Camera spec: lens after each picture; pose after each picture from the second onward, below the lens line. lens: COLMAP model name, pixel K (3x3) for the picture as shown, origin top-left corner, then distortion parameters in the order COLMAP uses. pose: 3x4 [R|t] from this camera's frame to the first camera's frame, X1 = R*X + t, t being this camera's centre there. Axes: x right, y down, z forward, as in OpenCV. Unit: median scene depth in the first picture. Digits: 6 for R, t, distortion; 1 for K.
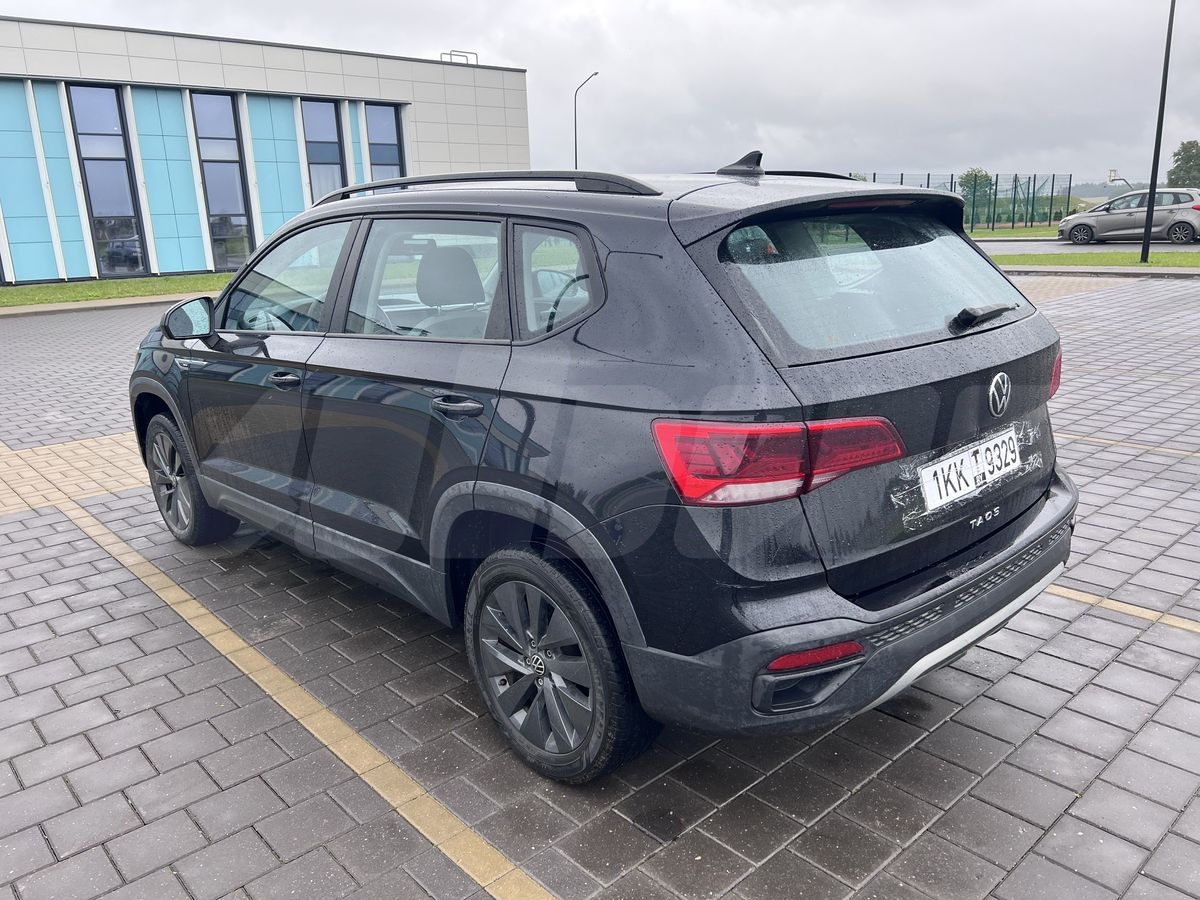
lens RADIAL K [[905.3, 0, 593.2], [0, 905.3, 451.2], [0, 0, 1]] dist [0.007122, -0.004325]
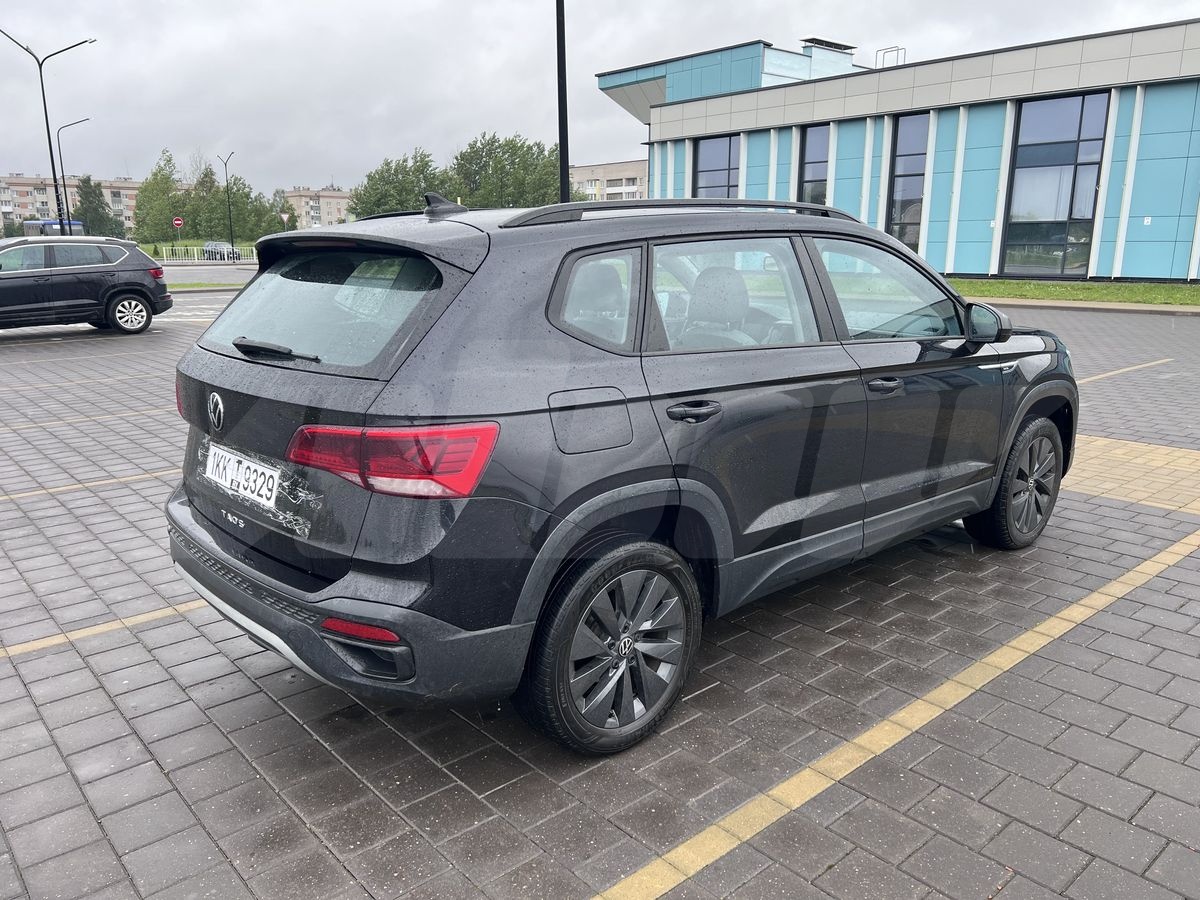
lens RADIAL K [[905.3, 0, 593.2], [0, 905.3, 451.2], [0, 0, 1]] dist [0.007122, -0.004325]
pose [[-0.018254, 0.258787, -0.965762, 1.228556], [-0.241550, 0.936169, 0.255423, -0.333479], [0.970217, 0.237942, 0.045421, 1.116830]]
